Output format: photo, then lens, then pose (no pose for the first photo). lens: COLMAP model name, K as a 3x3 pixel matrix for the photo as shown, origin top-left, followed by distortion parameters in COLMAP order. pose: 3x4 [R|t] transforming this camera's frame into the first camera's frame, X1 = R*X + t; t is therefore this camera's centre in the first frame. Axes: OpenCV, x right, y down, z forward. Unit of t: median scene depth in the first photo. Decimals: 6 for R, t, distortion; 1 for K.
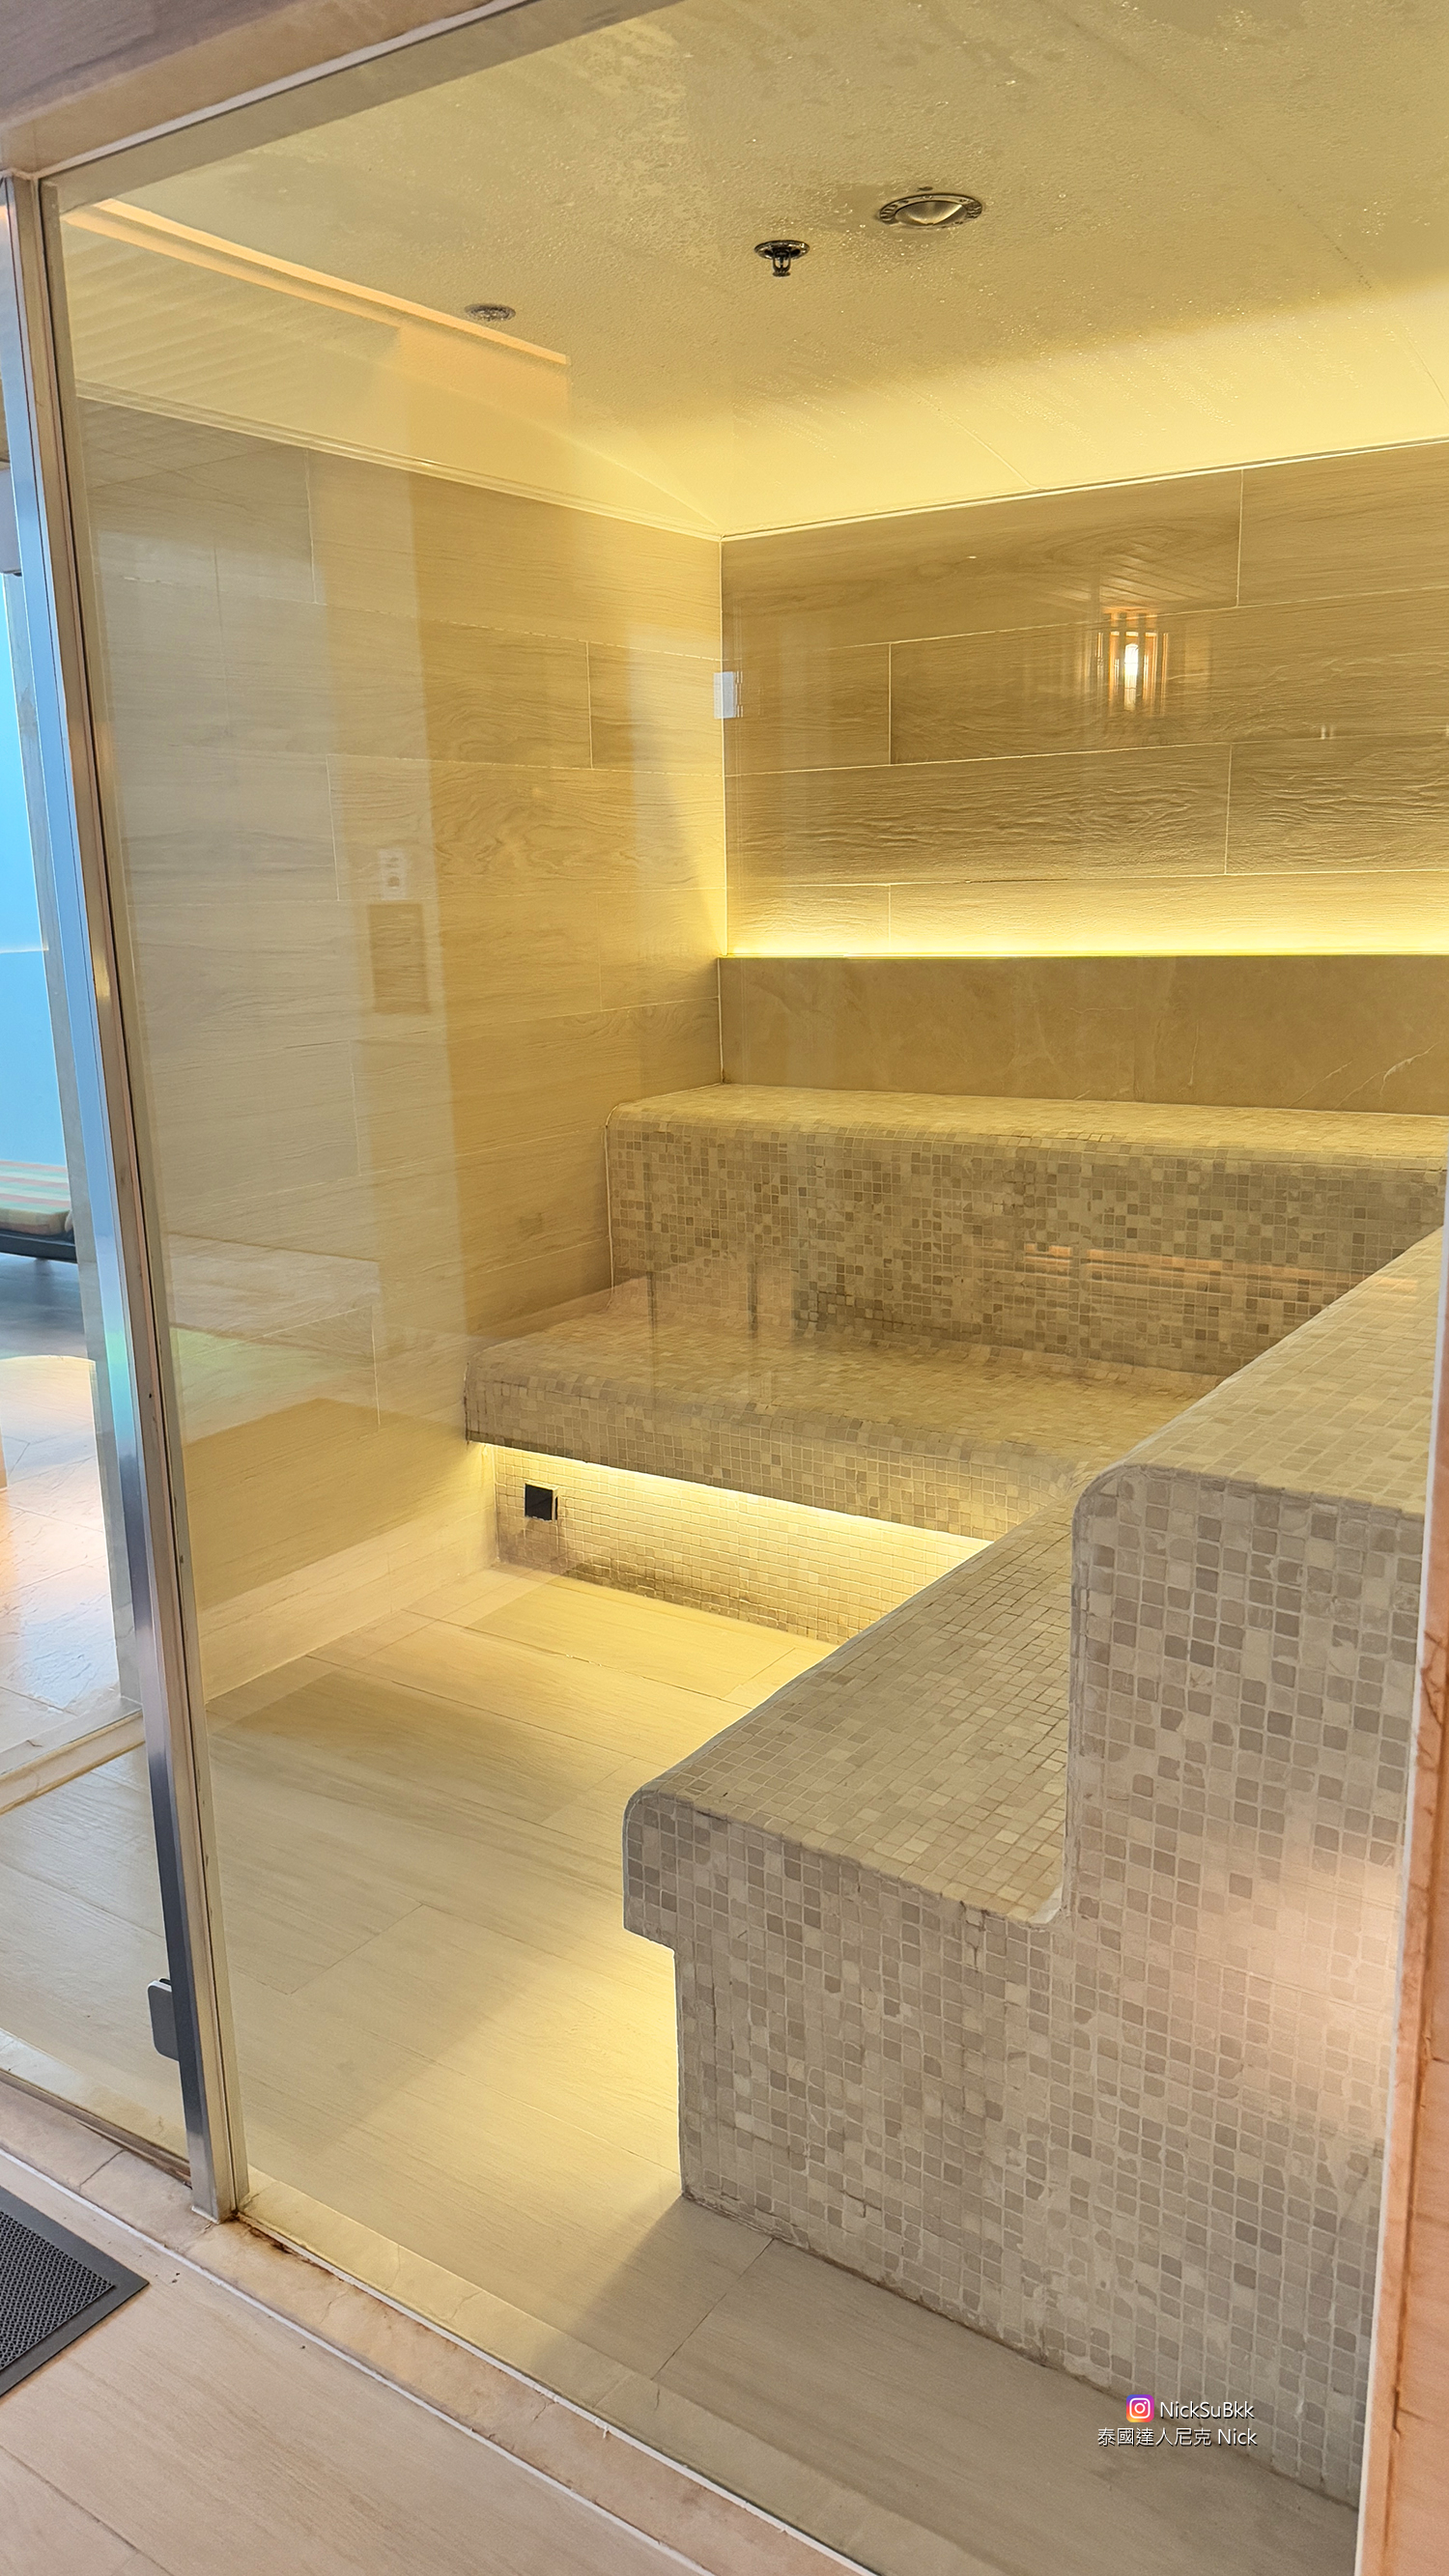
lens RADIAL K [[1826.3, 0, 724.5], [0, 1826.3, 1288.0], [0, 0, 1]] dist [0.095675, -0.001283]
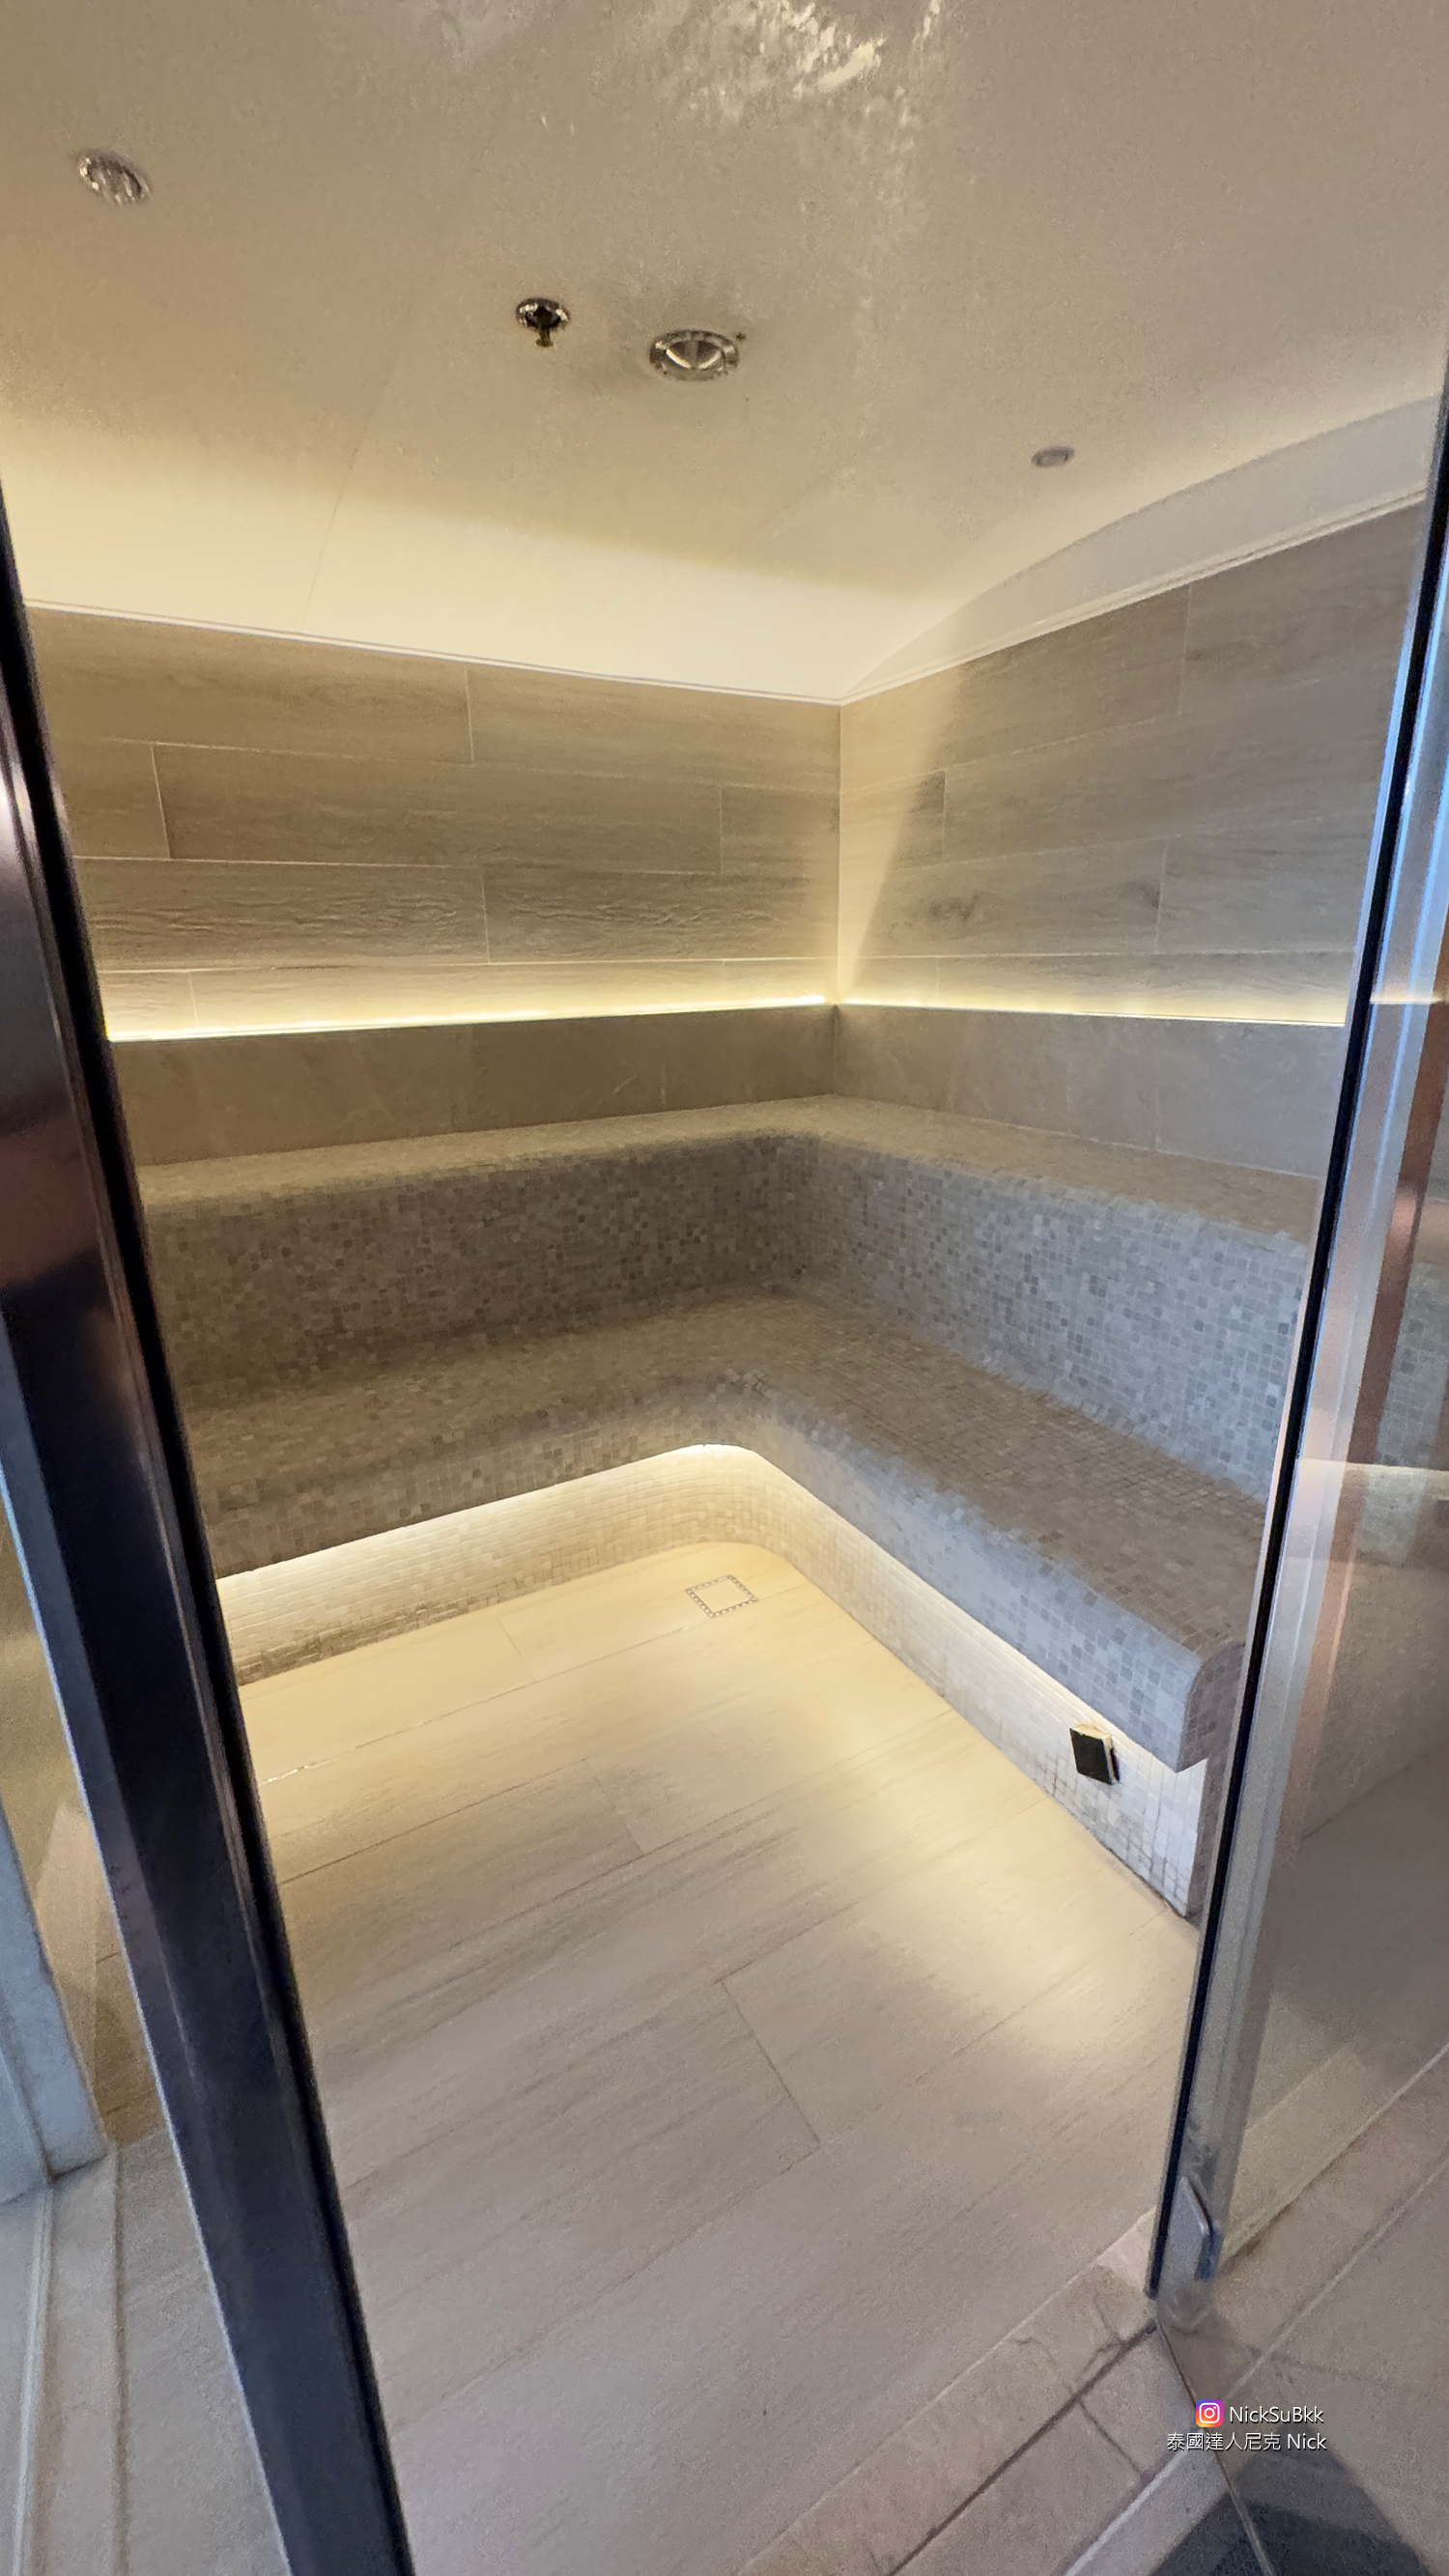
lens RADIAL K [[1022.2, 0, 724.5], [0, 1022.2, 1288.0], [0, 0, 1]] dist [-0.001319, -0.000141]
pose [[0.437989, -0.259442, 0.860729, -0.391771], [0.211912, 0.960266, 0.181611, -0.092552], [-0.873647, 0.102855, 0.475565, 0.513602]]
